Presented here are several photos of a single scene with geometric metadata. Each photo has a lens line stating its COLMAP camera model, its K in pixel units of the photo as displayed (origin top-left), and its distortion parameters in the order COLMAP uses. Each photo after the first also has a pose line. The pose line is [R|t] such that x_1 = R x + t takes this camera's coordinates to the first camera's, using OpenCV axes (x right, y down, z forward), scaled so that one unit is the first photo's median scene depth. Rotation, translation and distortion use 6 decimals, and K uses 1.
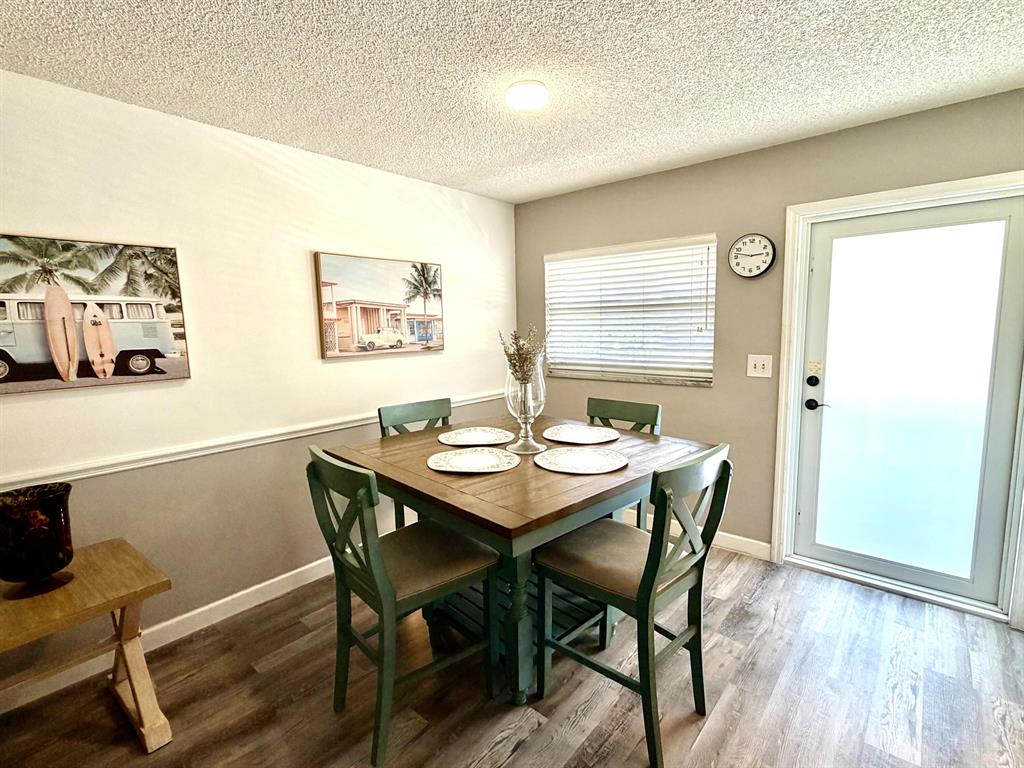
lens RADIAL K [[482.1, 0, 512.0], [0, 482.1, 384.0], [0, 0, 1]] dist [-0.001247, -0.000757]
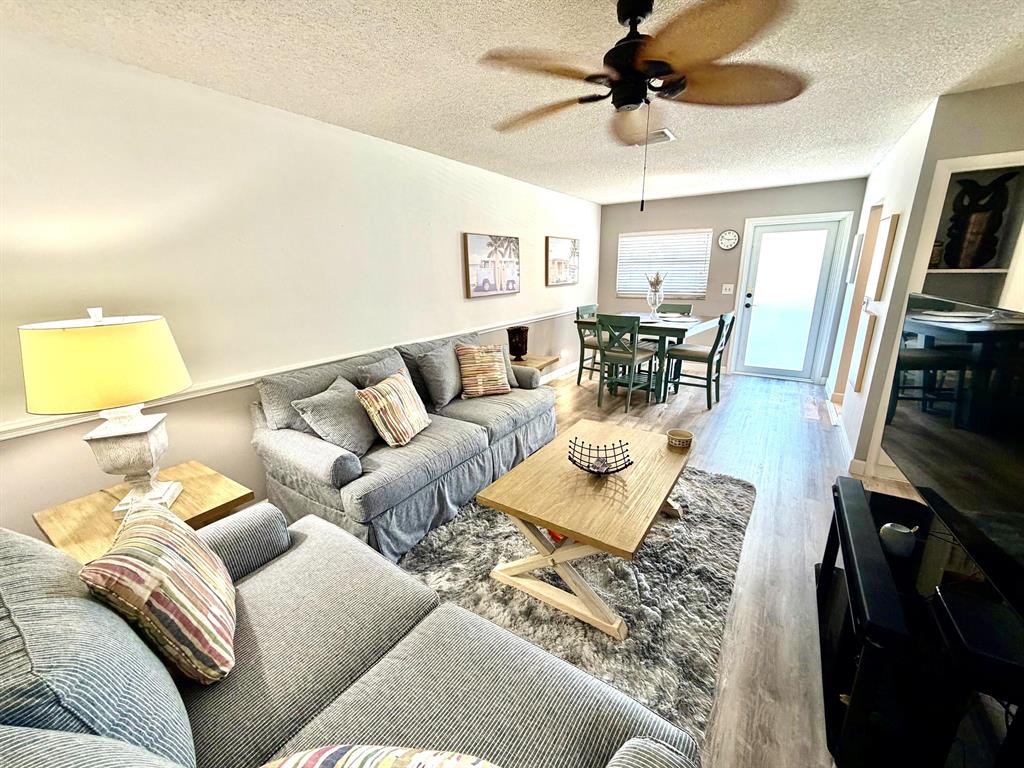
lens RADIAL K [[401.8, 0, 512.0], [0, 401.8, 384.0], [0, 0, 1]] dist [-0.001430, -0.000064]
pose [[0.992978, -0.029718, 0.114504, -1.136417], [0.012142, 0.988423, 0.151236, 0.164399], [-0.117673, -0.148784, 0.981843, -1.272328]]
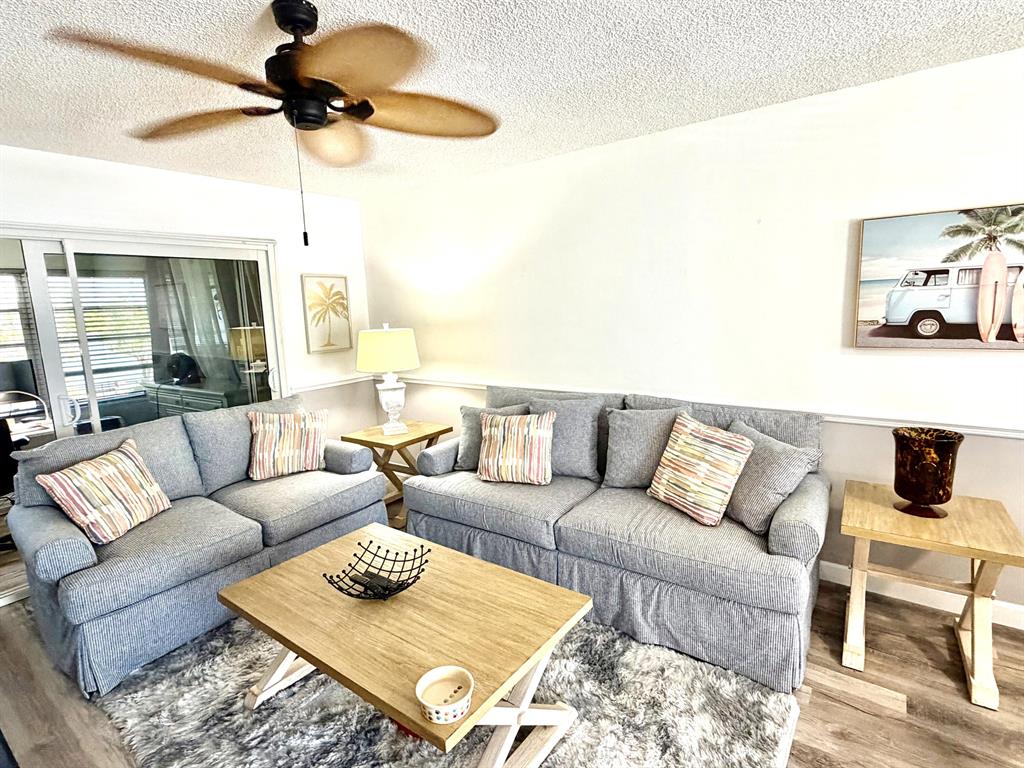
lens RADIAL K [[519.9, 0, 512.0], [0, 519.9, 384.0], [0, 0, 1]] dist [-0.000636, 0.000569]
pose [[0.068480, 0.175015, -0.982181, 0.147654], [-0.088281, 0.981694, 0.168773, -0.017153], [0.993739, 0.075150, 0.082677, -0.126355]]
